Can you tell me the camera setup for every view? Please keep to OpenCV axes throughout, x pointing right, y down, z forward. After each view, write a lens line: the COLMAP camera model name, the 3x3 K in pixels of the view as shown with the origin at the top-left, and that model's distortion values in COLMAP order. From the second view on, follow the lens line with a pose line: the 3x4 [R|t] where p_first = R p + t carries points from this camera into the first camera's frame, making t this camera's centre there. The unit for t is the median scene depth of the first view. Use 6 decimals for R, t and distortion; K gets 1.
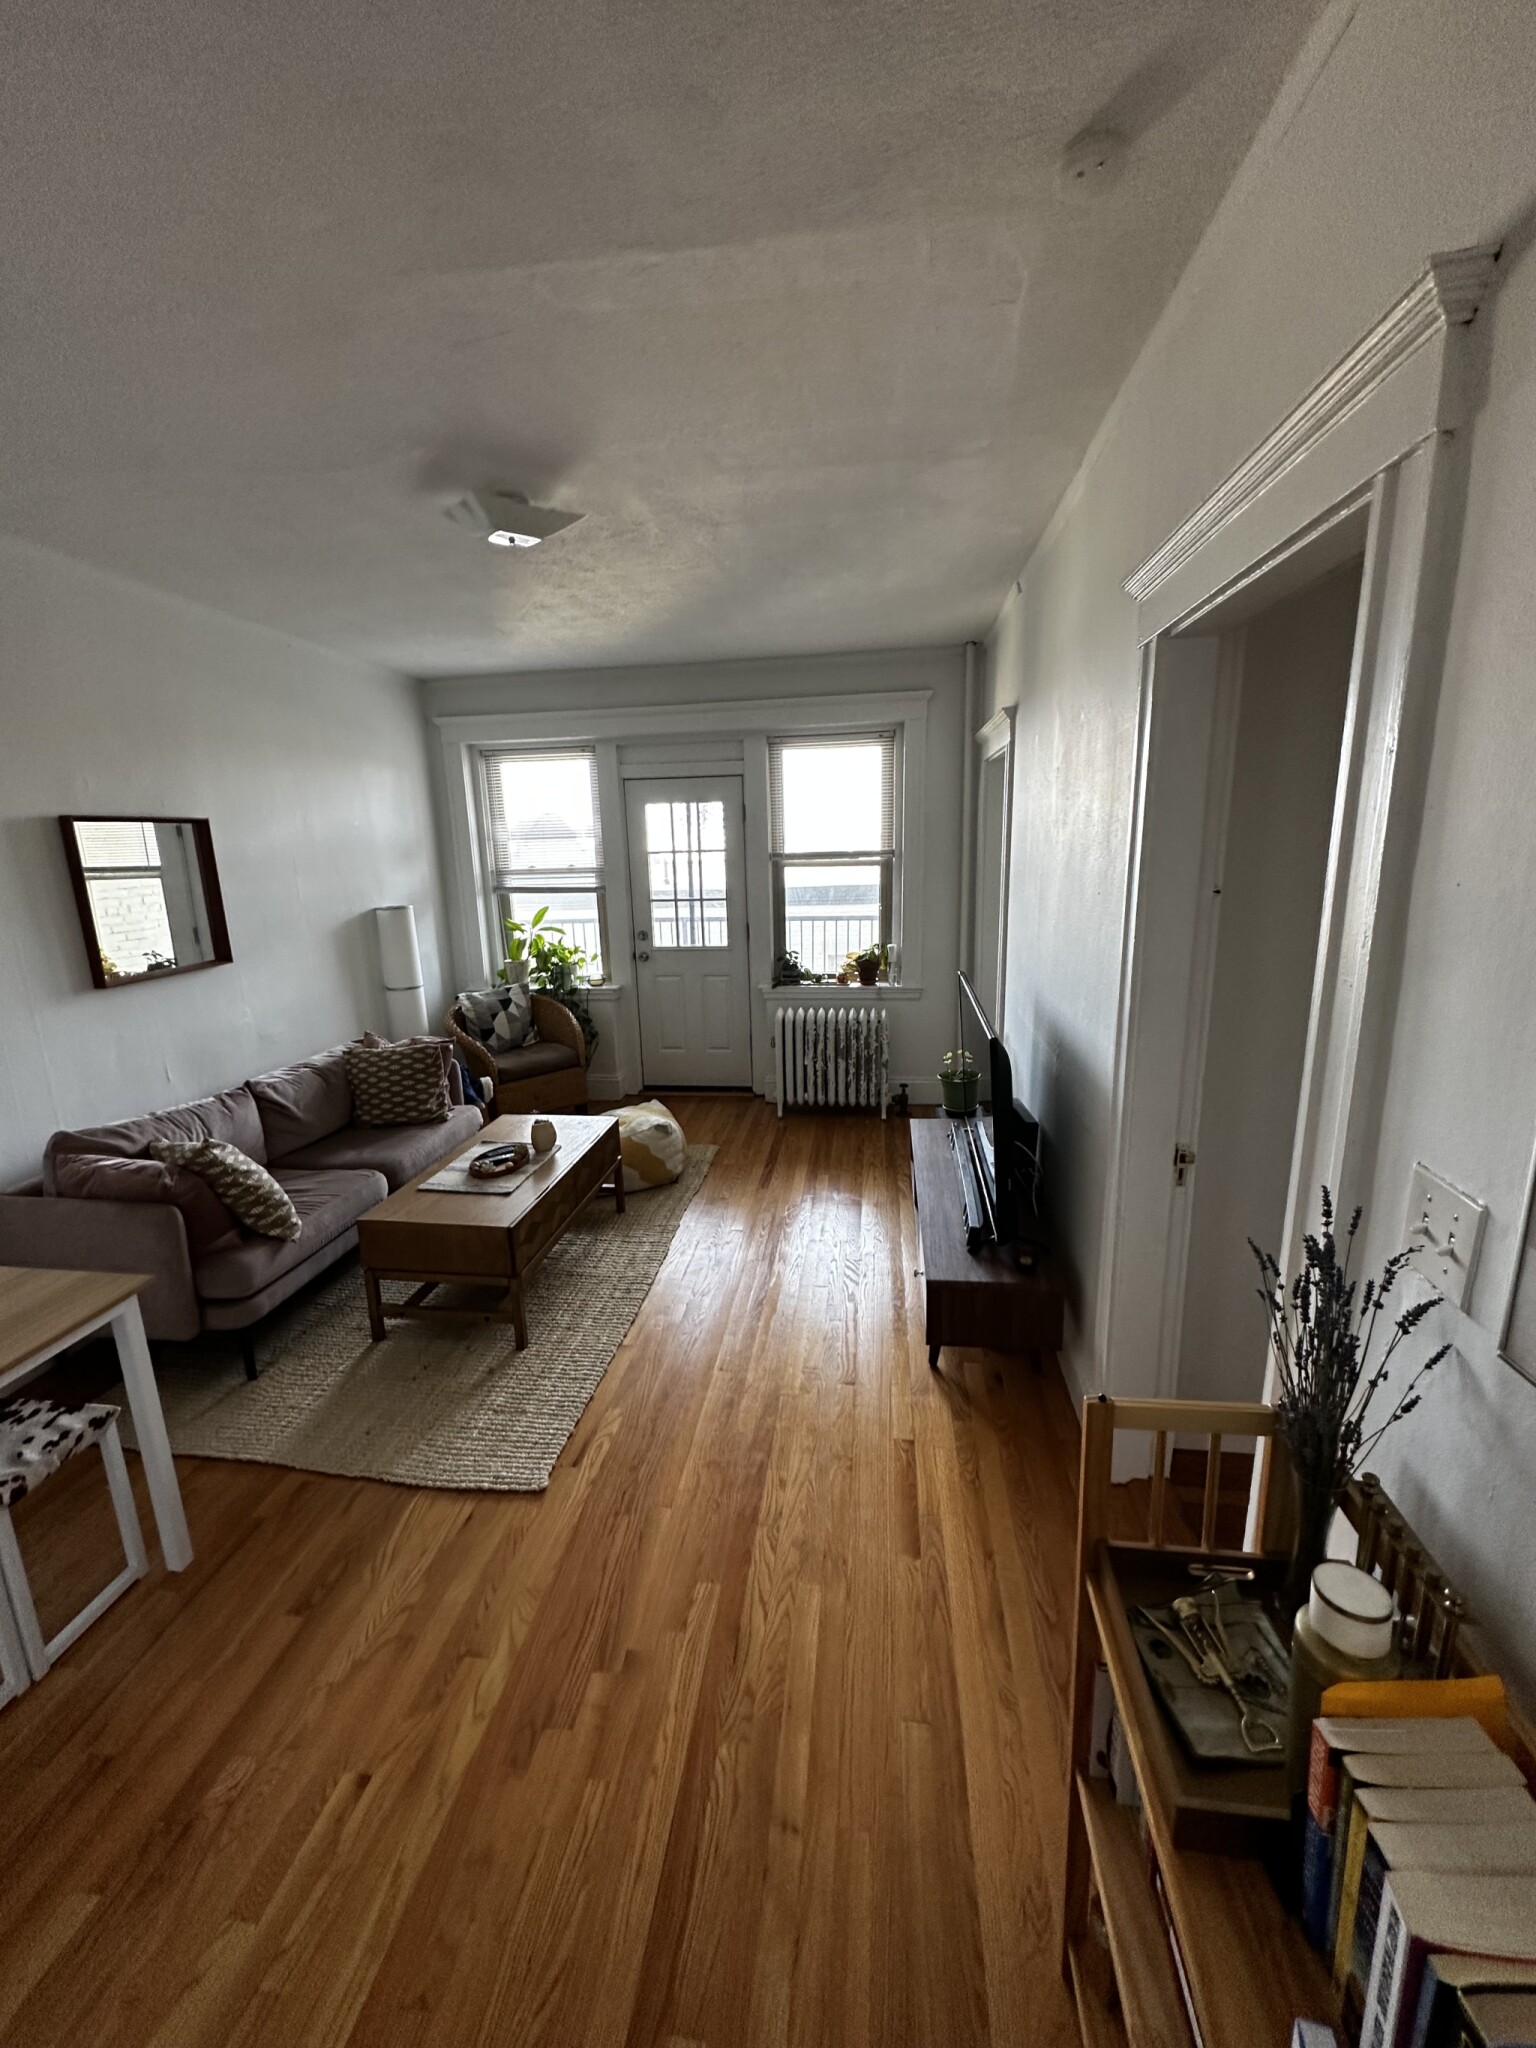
lens RADIAL K [[815.3, 0, 771.0], [0, 815.3, 1022.2], [0, 0, 1]] dist [-0.003246, 0.001328]
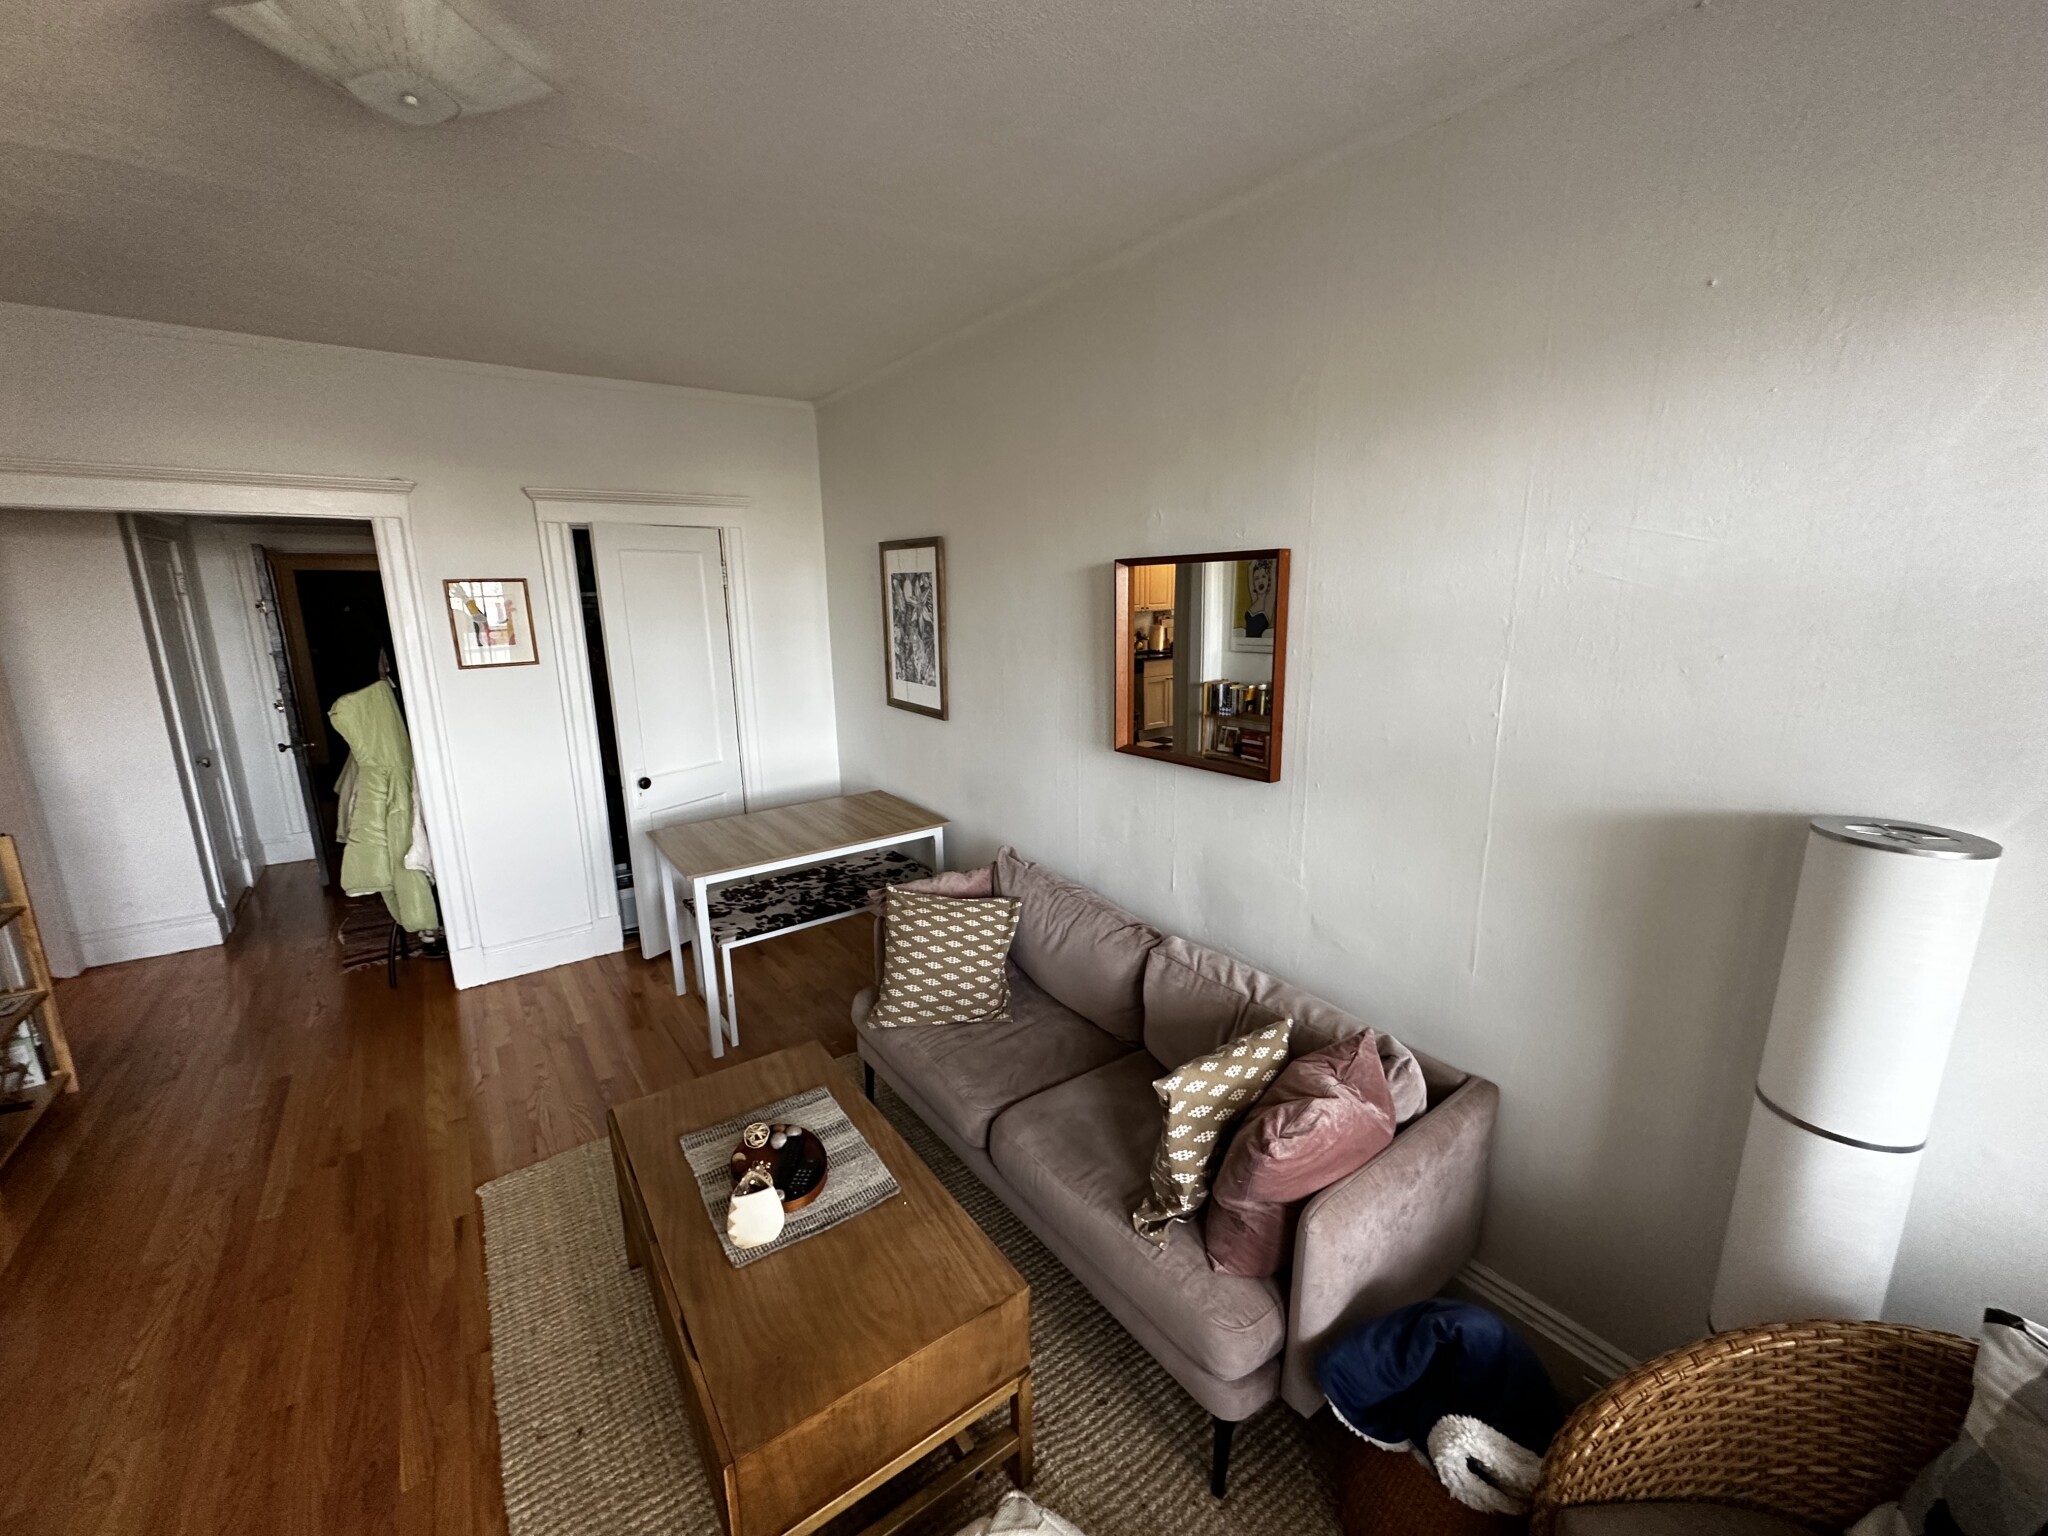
lens RADIAL K [[815.3, 0, 1018.8], [0, 815.3, 765.2], [0, 0, 1]] dist [-0.003246, 0.001328]
pose [[-0.726448, 0.183392, -0.662299, -0.105270], [-0.113712, 0.918373, 0.379025, -0.274325], [0.677748, 0.350653, -0.646297, 1.164986]]
